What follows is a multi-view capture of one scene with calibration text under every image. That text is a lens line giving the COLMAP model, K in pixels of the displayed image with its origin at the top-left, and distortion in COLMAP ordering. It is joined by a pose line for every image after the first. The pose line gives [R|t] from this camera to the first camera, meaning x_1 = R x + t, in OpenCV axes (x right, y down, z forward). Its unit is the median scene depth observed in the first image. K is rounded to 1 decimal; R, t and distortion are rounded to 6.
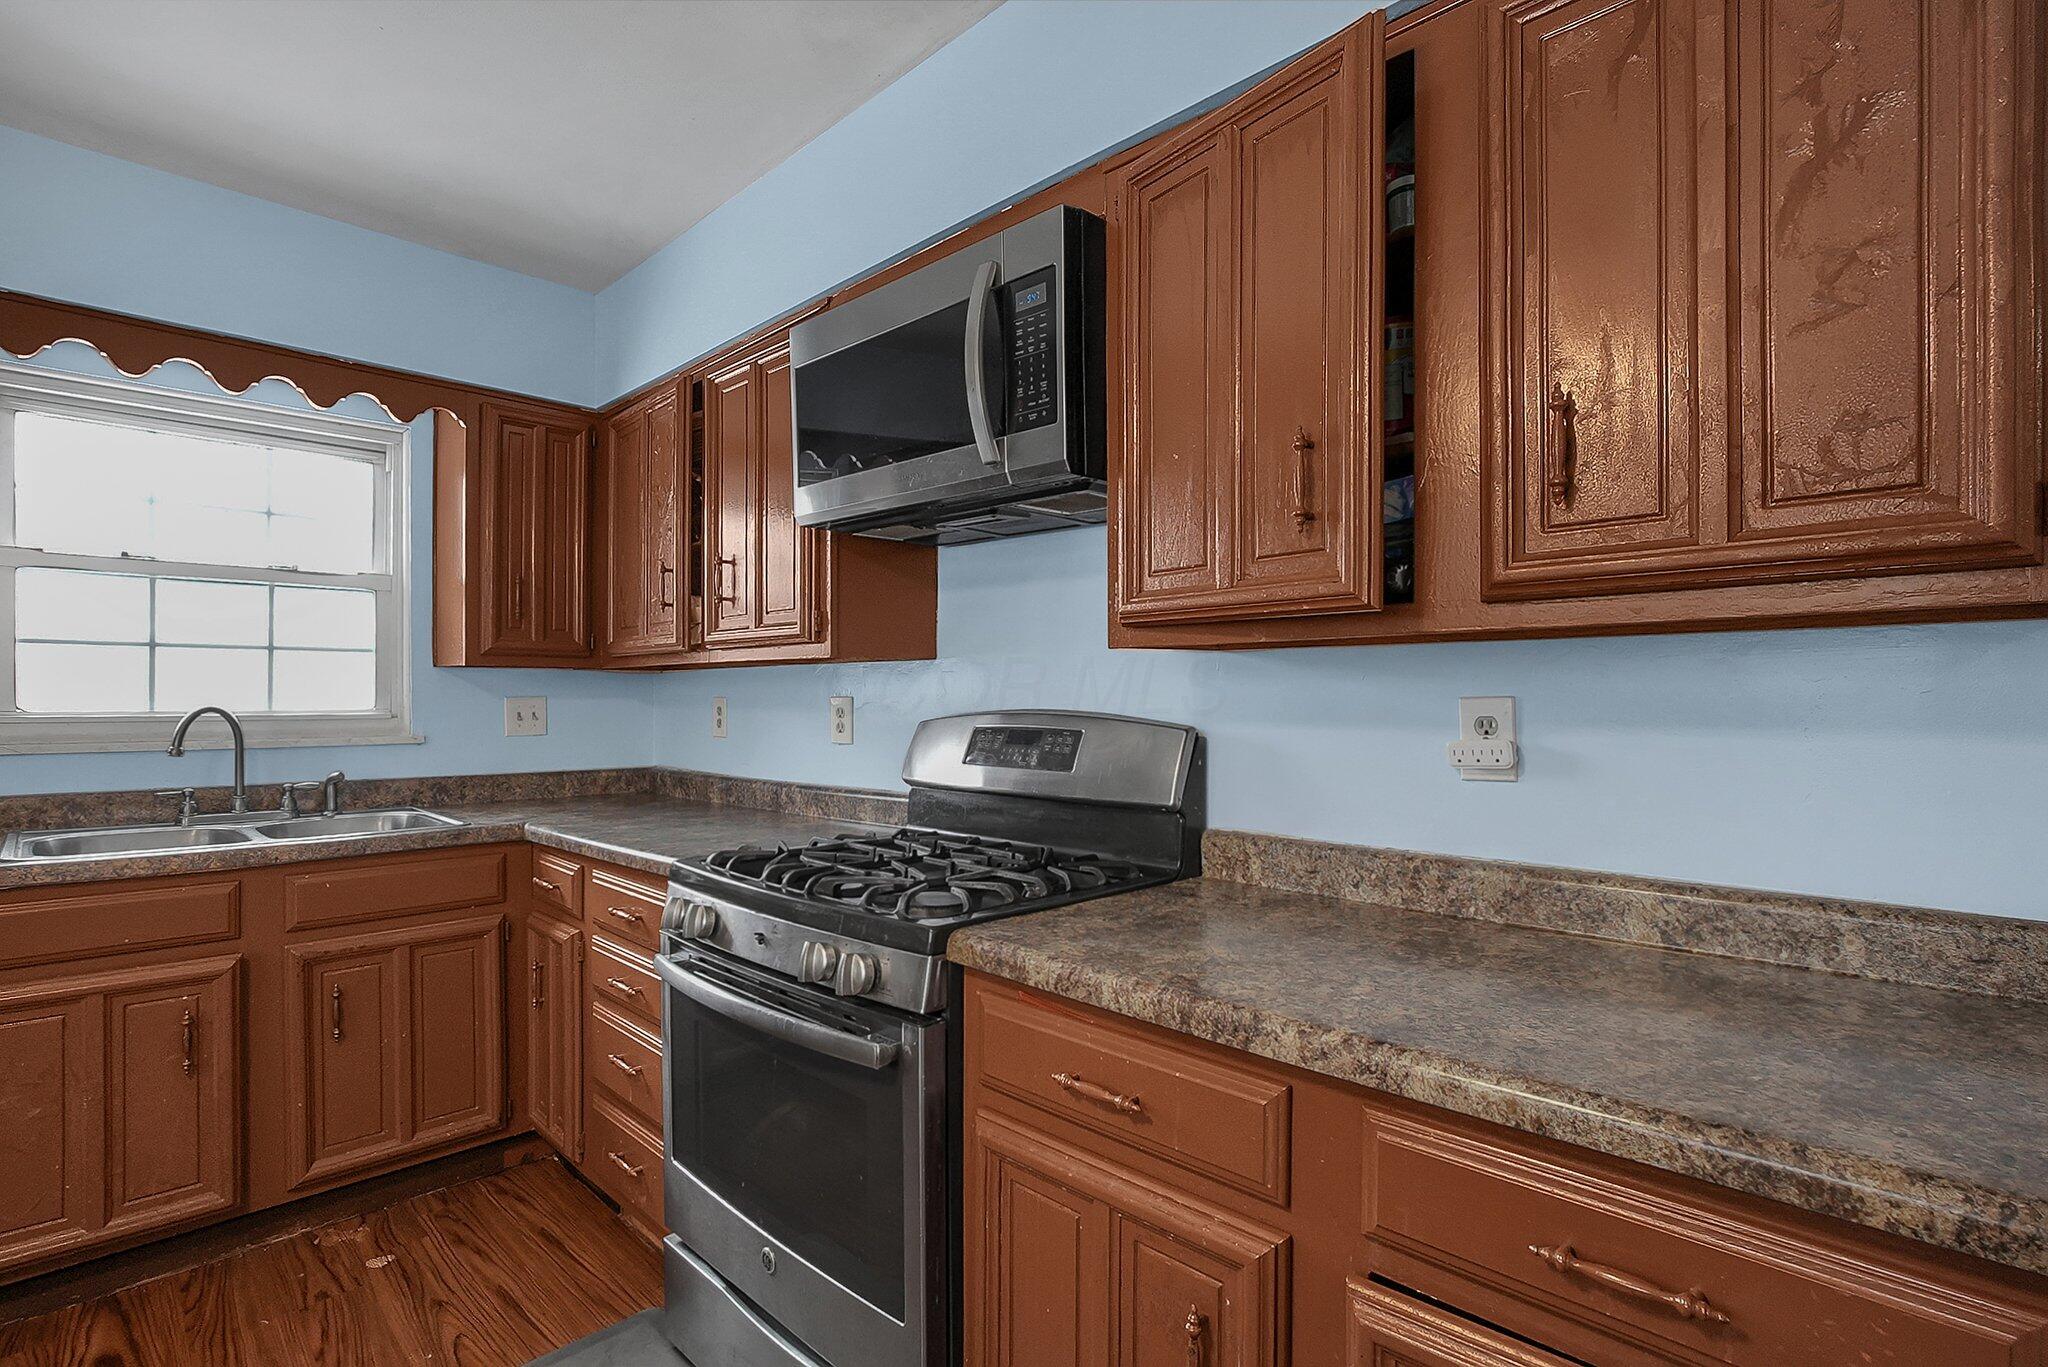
lens RADIAL K [[951.3, 0, 995.0], [0, 951.3, 708.8], [0, 0, 1]] dist [-0.015506, 0.005047]
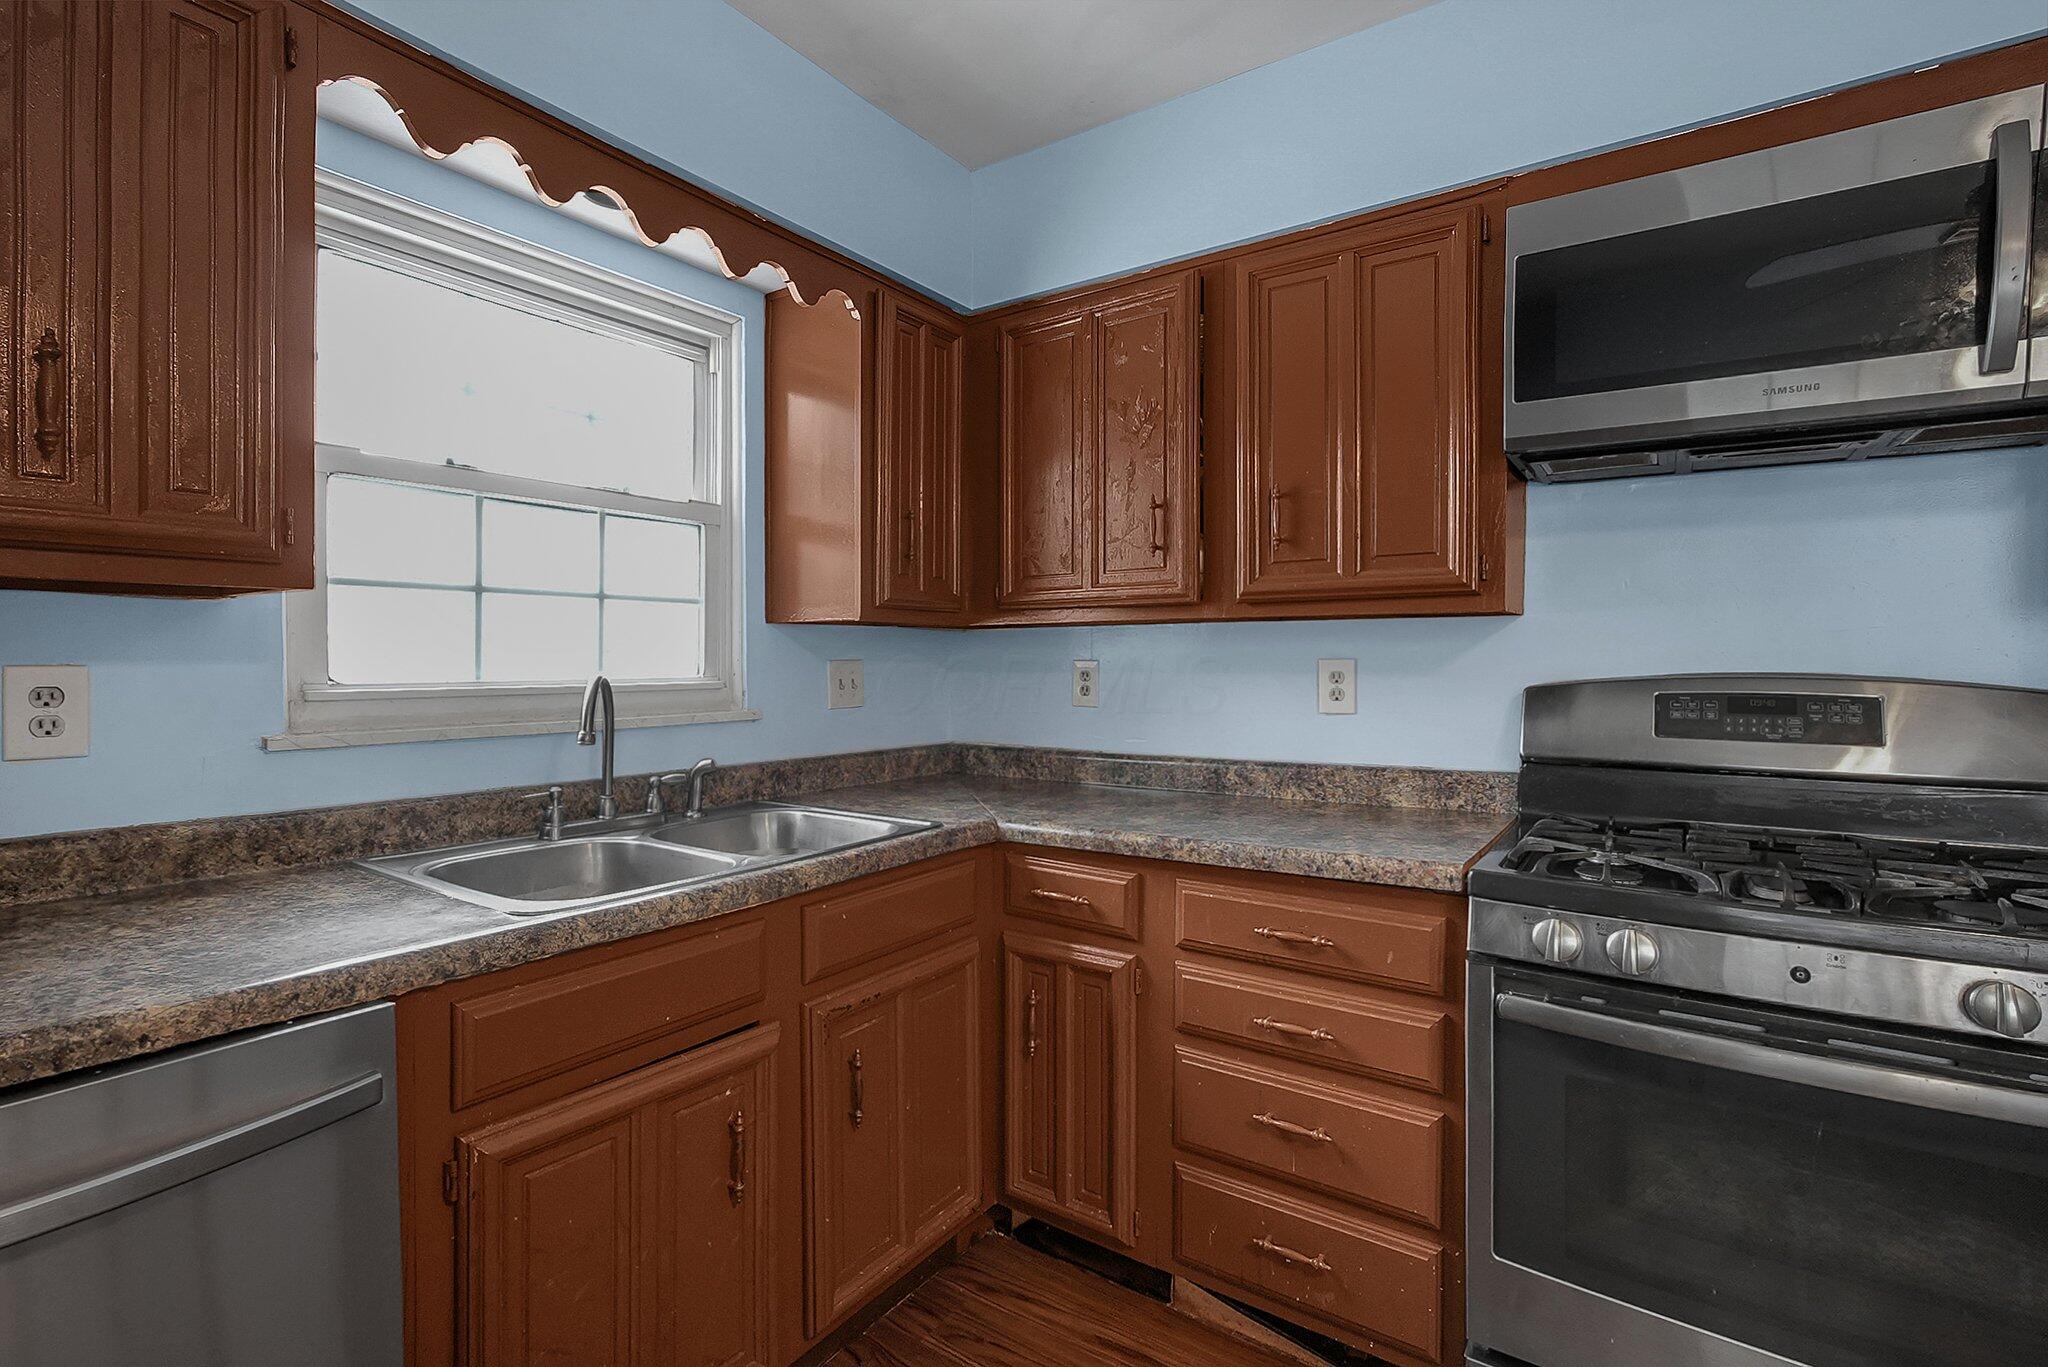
lens RADIAL K [[951.3, 0, 1022.5], [0, 951.3, 662.5], [0, 0, 1]] dist [-0.015506, 0.005047]
pose [[0.985639, -0.003680, 0.168827, -0.656251], [0.004967, 0.999962, -0.007199, -0.005075], [-0.168795, 0.007935, 0.985619, 0.231292]]
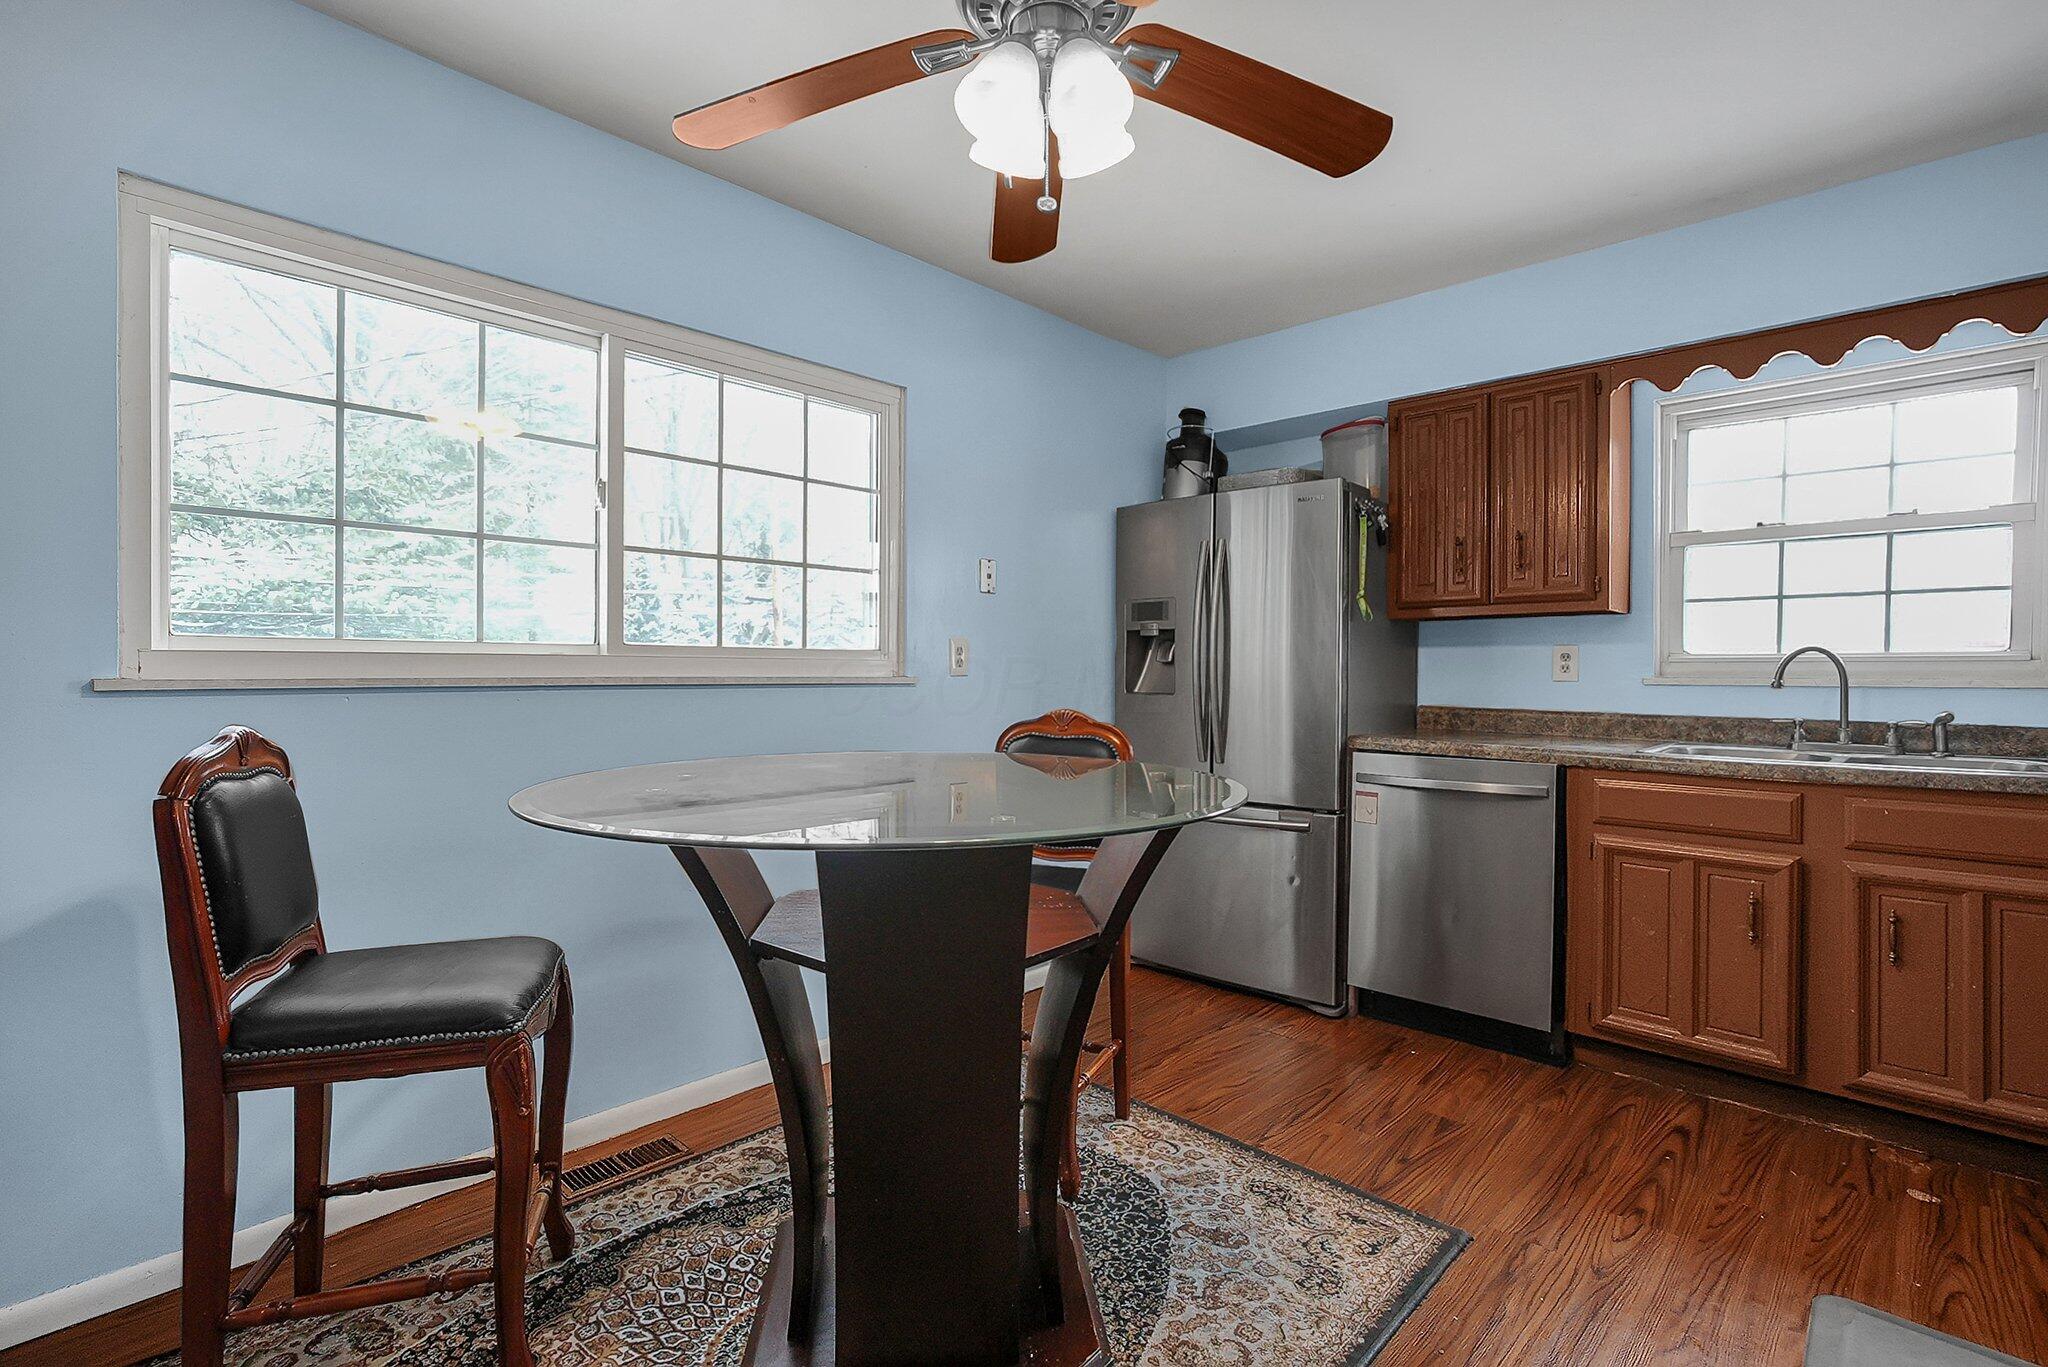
lens RADIAL K [[951.3, 0, 1033.2], [0, 951.3, 675.4], [0, 0, 1]] dist [-0.015506, 0.005047]
pose [[0.032606, 0.003248, -0.999463, 0.289166], [-0.011230, 0.999933, 0.002883, 0.040602], [0.999405, 0.011130, 0.032640, 0.020218]]
